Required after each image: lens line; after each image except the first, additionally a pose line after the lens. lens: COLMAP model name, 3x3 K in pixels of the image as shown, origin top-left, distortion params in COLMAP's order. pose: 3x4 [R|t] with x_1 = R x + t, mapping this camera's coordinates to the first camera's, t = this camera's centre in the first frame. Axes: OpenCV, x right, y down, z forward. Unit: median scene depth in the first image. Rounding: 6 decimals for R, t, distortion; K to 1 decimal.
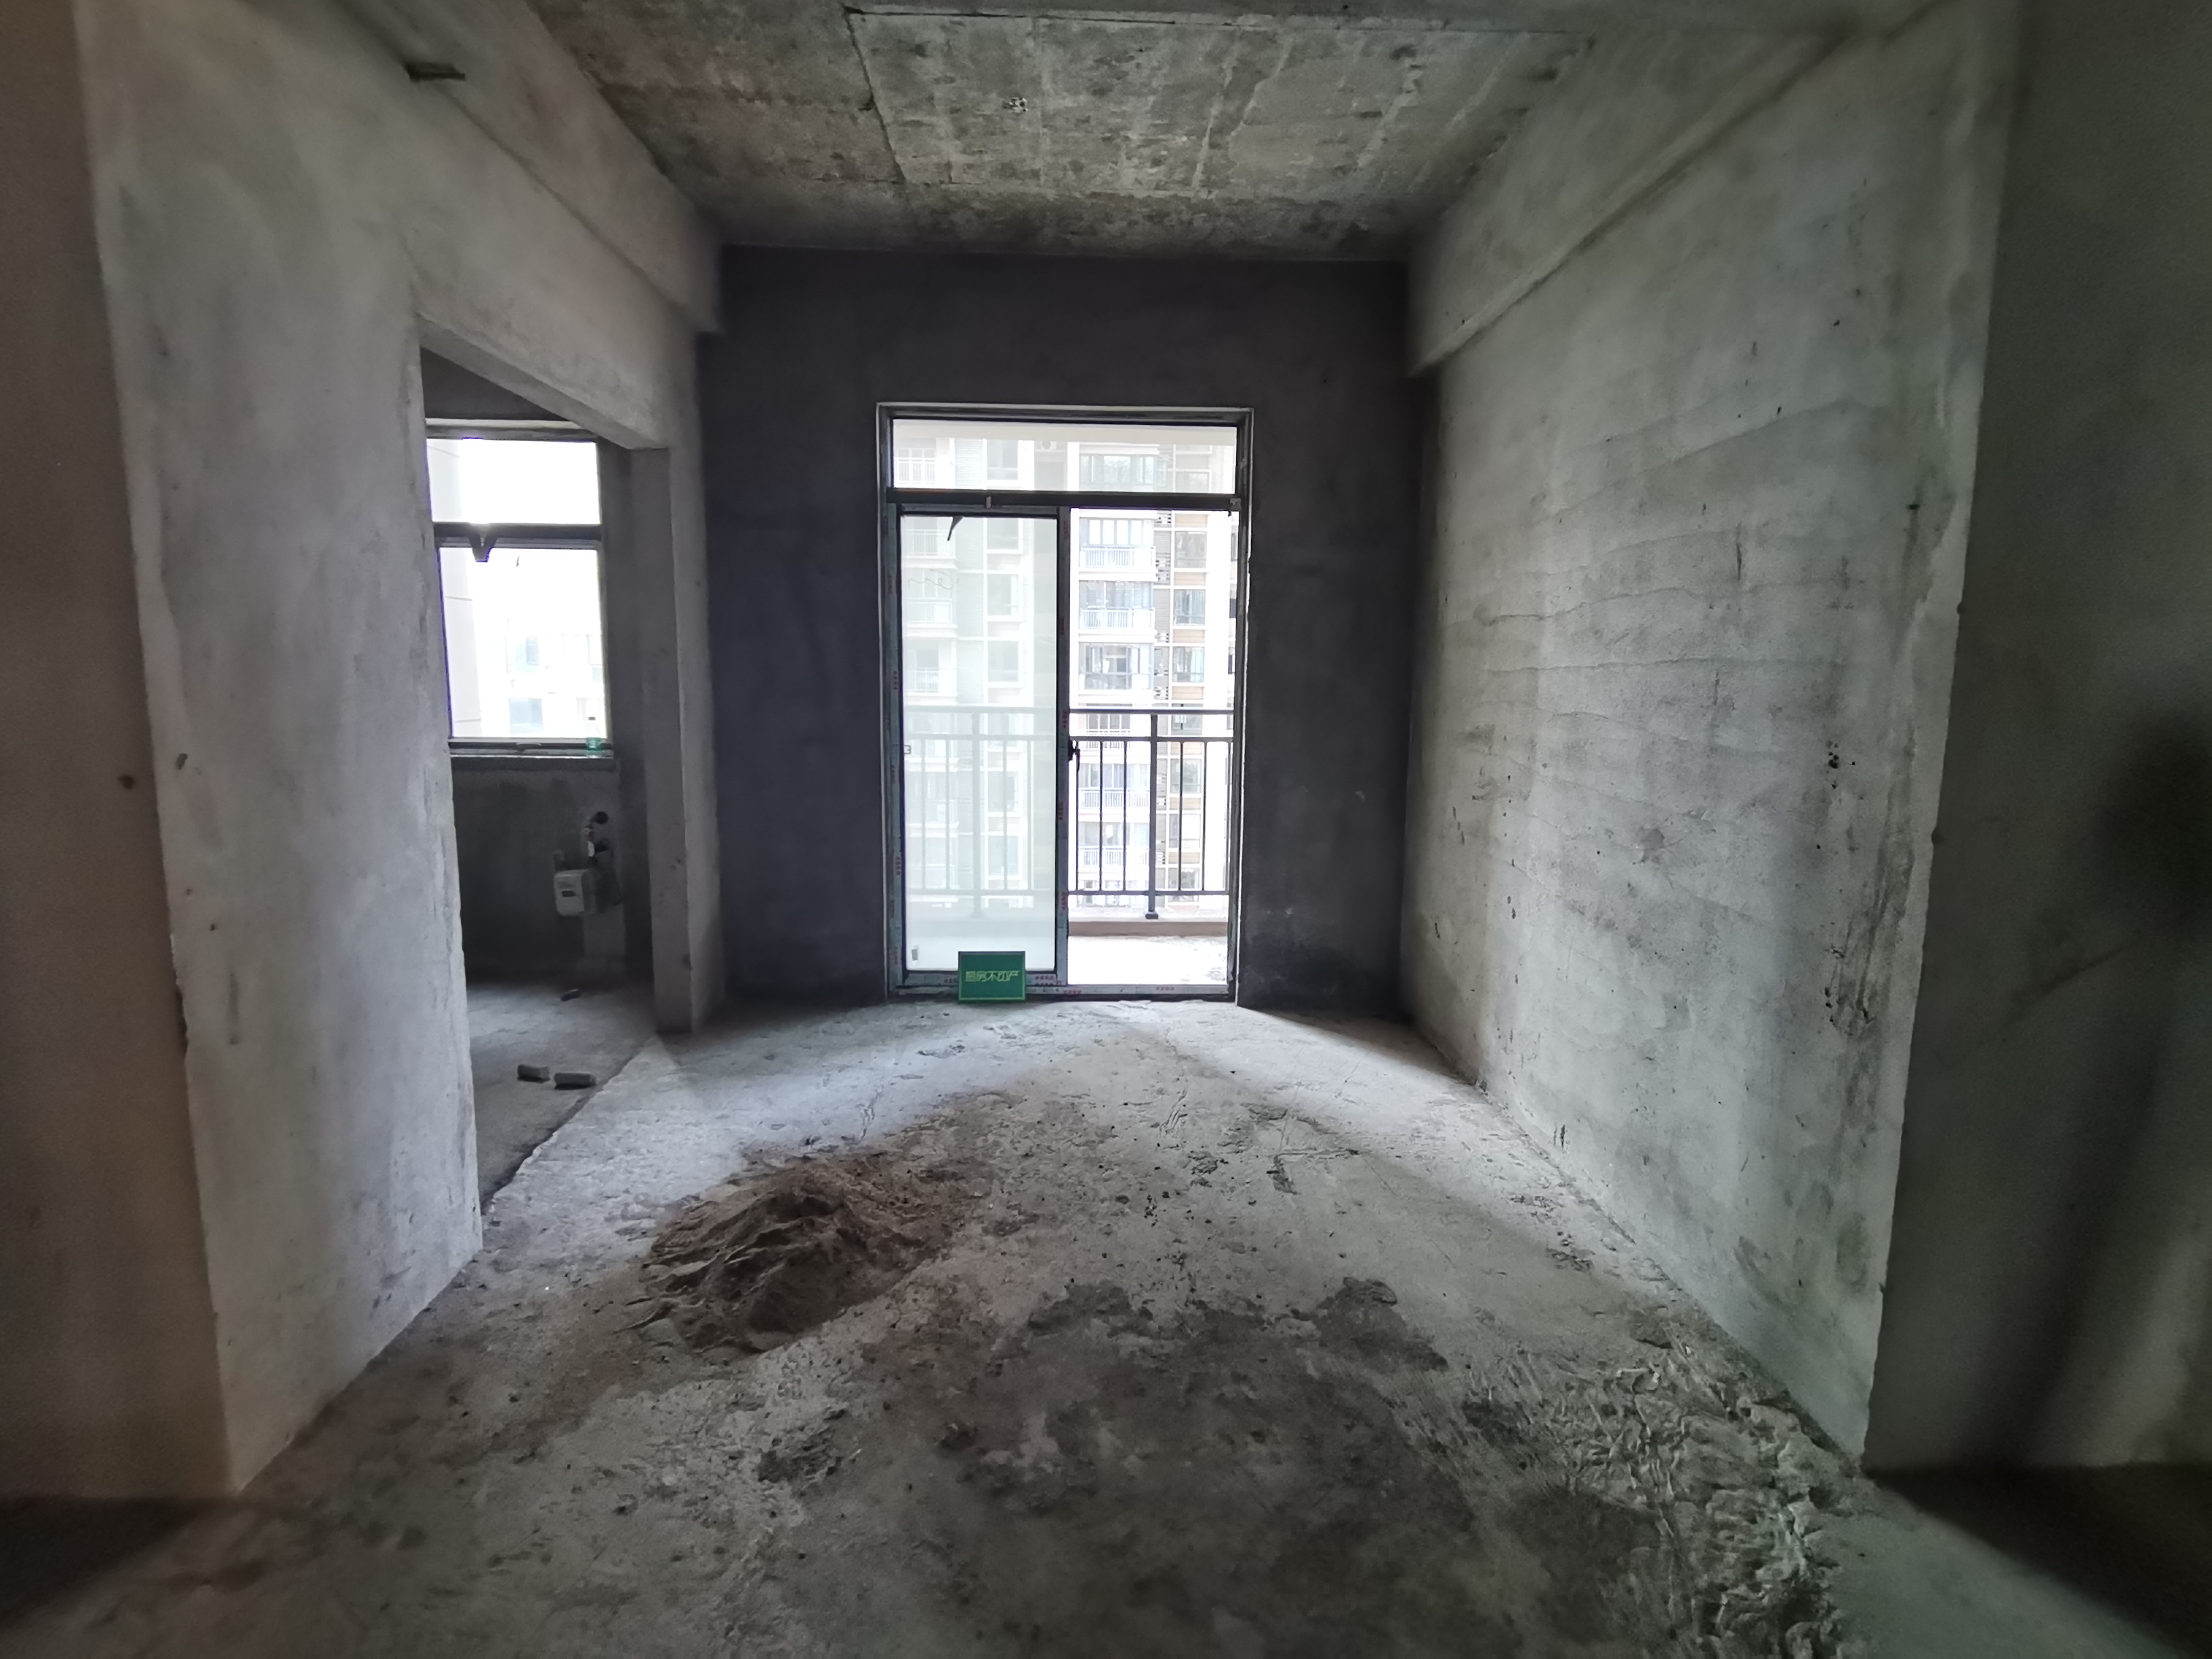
lens RADIAL K [[1096.5, 0, 1107.9], [0, 1096.5, 816.8], [0, 0, 1]] dist [0.034171, -0.015756]
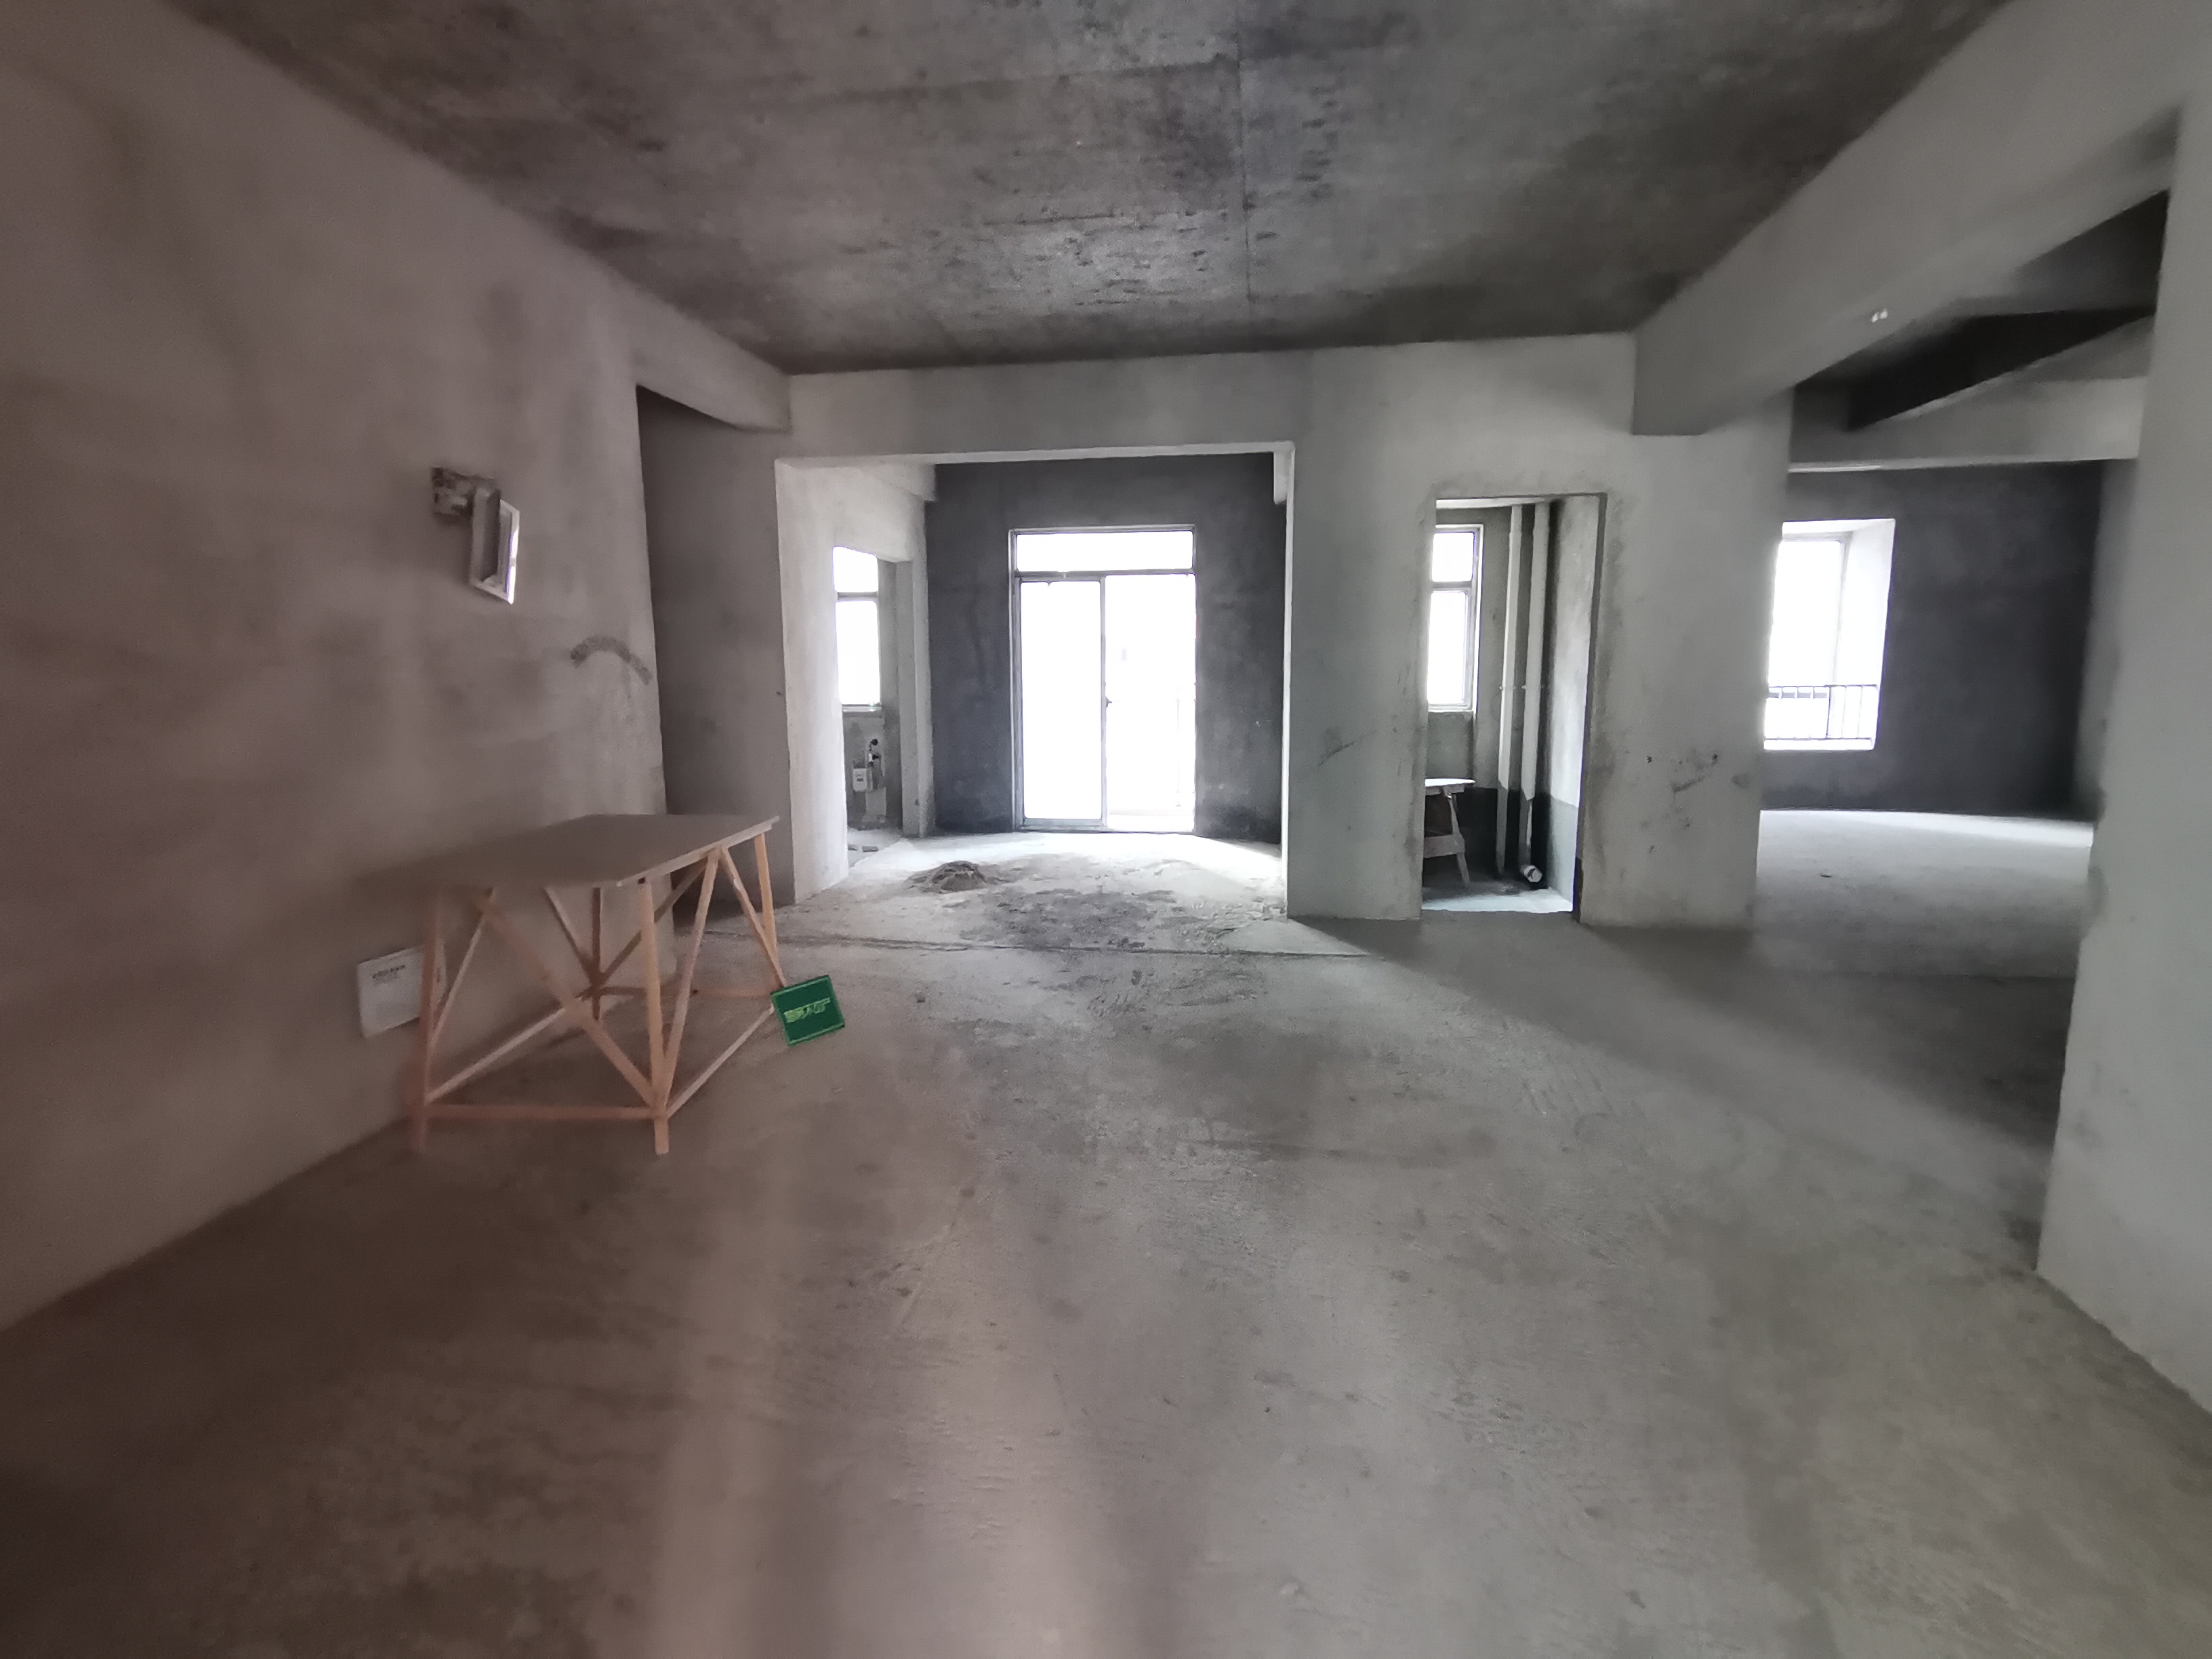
lens RADIAL K [[1115.1, 0, 1104.1], [0, 1115.1, 821.5], [0, 0, 1]] dist [0.000339, -0.000649]
pose [[0.981750, 0.009913, -0.189917, 0.524015], [-0.008658, 0.999935, 0.007435, 0.210527], [0.189978, -0.005655, 0.981772, -1.439865]]
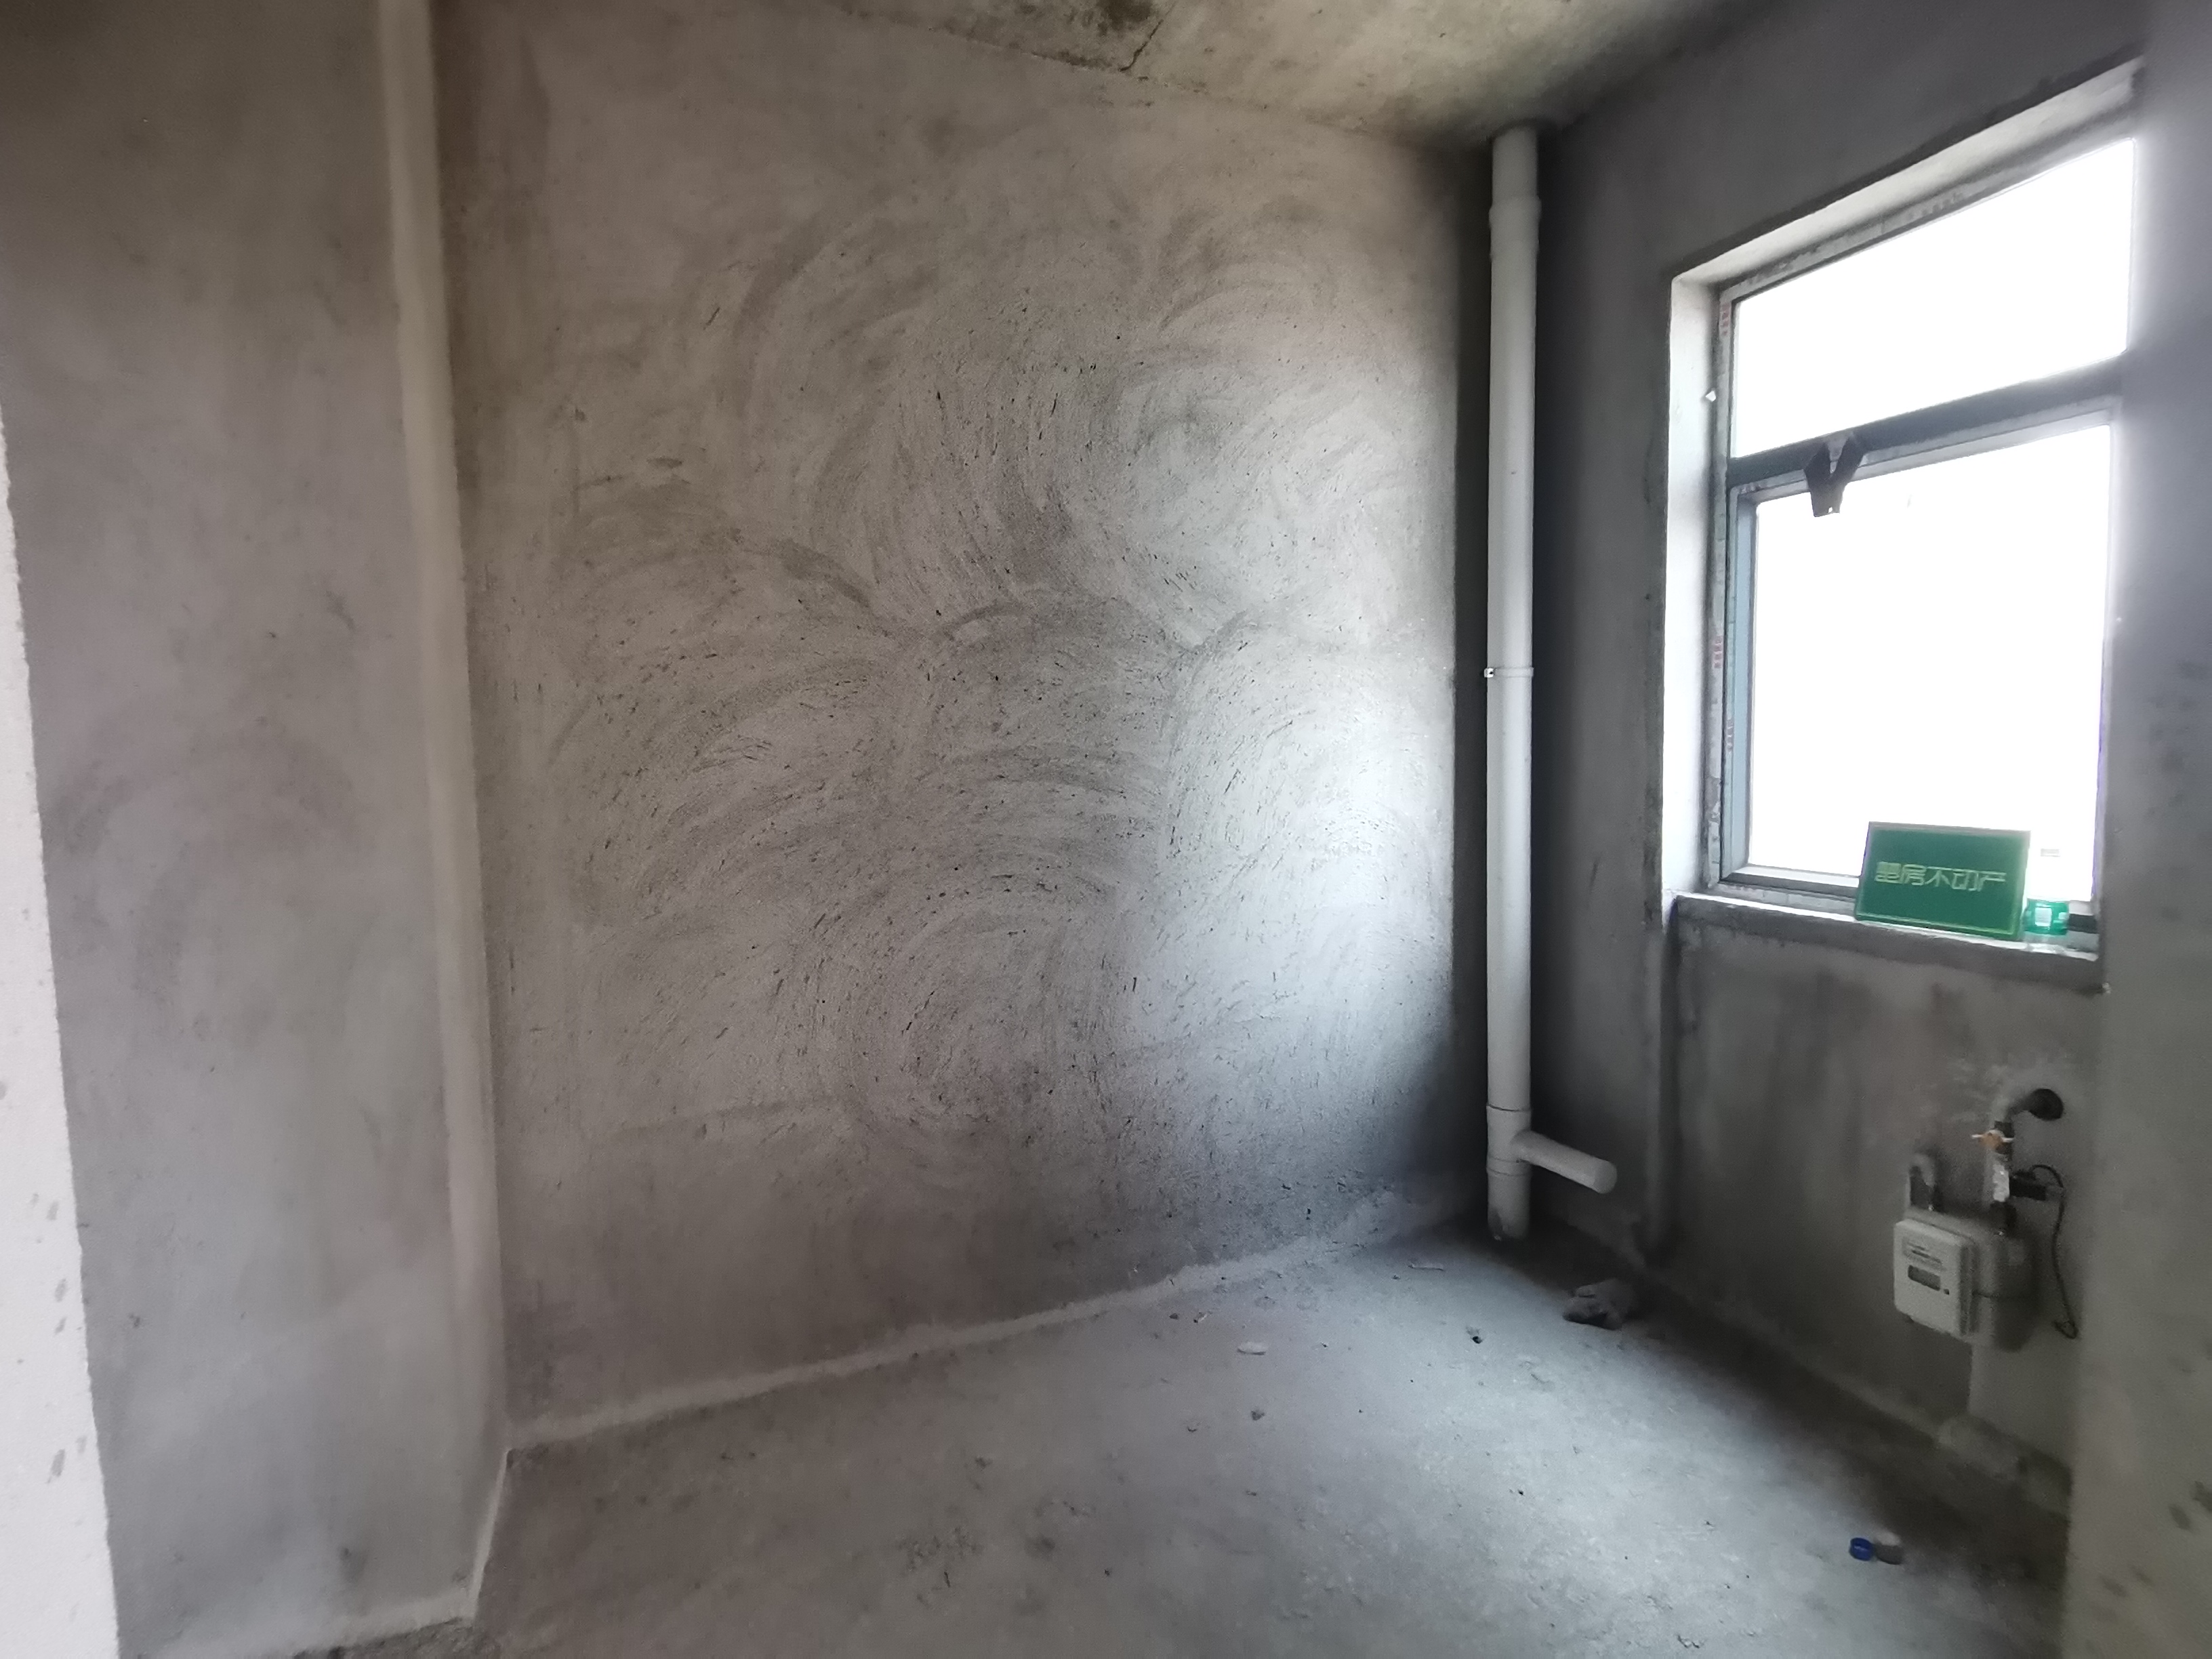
lens RADIAL K [[1115.1, 0, 1104.1], [0, 1115.1, 821.5], [0, 0, 1]] dist [0.000339, -0.000649]
pose [[0.329797, 0.054827, -0.942458, -0.349038], [-0.103331, 0.994411, 0.021690, -0.128107], [0.938380, 0.090232, 0.333619, 0.945012]]
